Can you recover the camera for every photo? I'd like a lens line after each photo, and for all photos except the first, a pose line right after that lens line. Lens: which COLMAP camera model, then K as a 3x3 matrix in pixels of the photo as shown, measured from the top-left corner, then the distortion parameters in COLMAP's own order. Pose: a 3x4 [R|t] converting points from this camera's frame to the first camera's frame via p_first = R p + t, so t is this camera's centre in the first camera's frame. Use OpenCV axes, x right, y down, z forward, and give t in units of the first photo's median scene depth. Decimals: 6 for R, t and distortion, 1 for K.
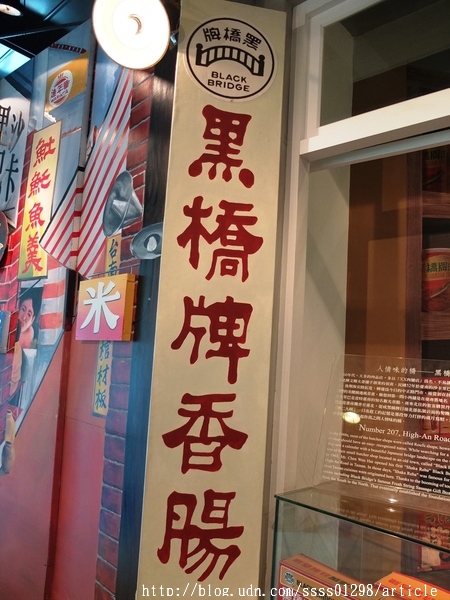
lens RADIAL K [[476.0, 0, 219.7], [0, 476.0, 304.8], [0, 0, 1]] dist [-0.061254, 0.046687]
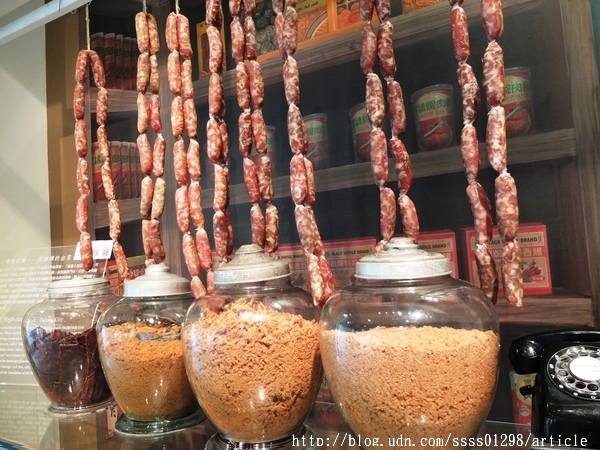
lens RADIAL K [[476.0, 0, 300.4], [0, 476.0, 226.1], [0, 0, 1]] dist [-0.061254, 0.046687]
pose [[0.960568, -0.111285, 0.254804, 0.676369], [0.096180, 0.992826, 0.071029, 0.041968], [-0.260881, -0.043721, 0.964380, -0.178627]]
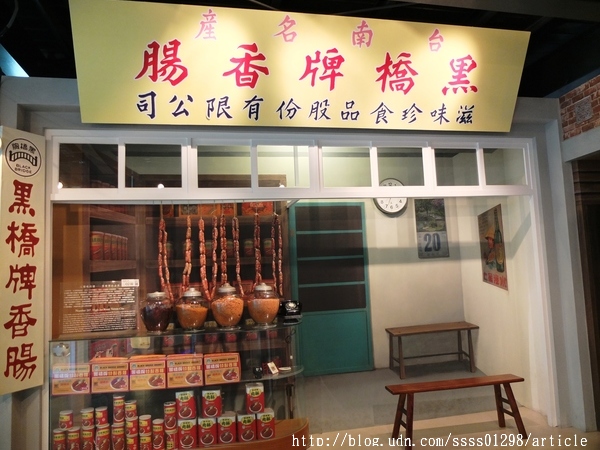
lens RADIAL K [[476.0, 0, 297.0], [0, 476.0, 226.9], [0, 0, 1]] dist [-0.061254, 0.046687]
pose [[0.566070, -0.006515, 0.824331, -1.011664], [-0.018610, 0.999613, 0.020679, -0.242135], [-0.824147, -0.027047, 0.565730, -1.270994]]
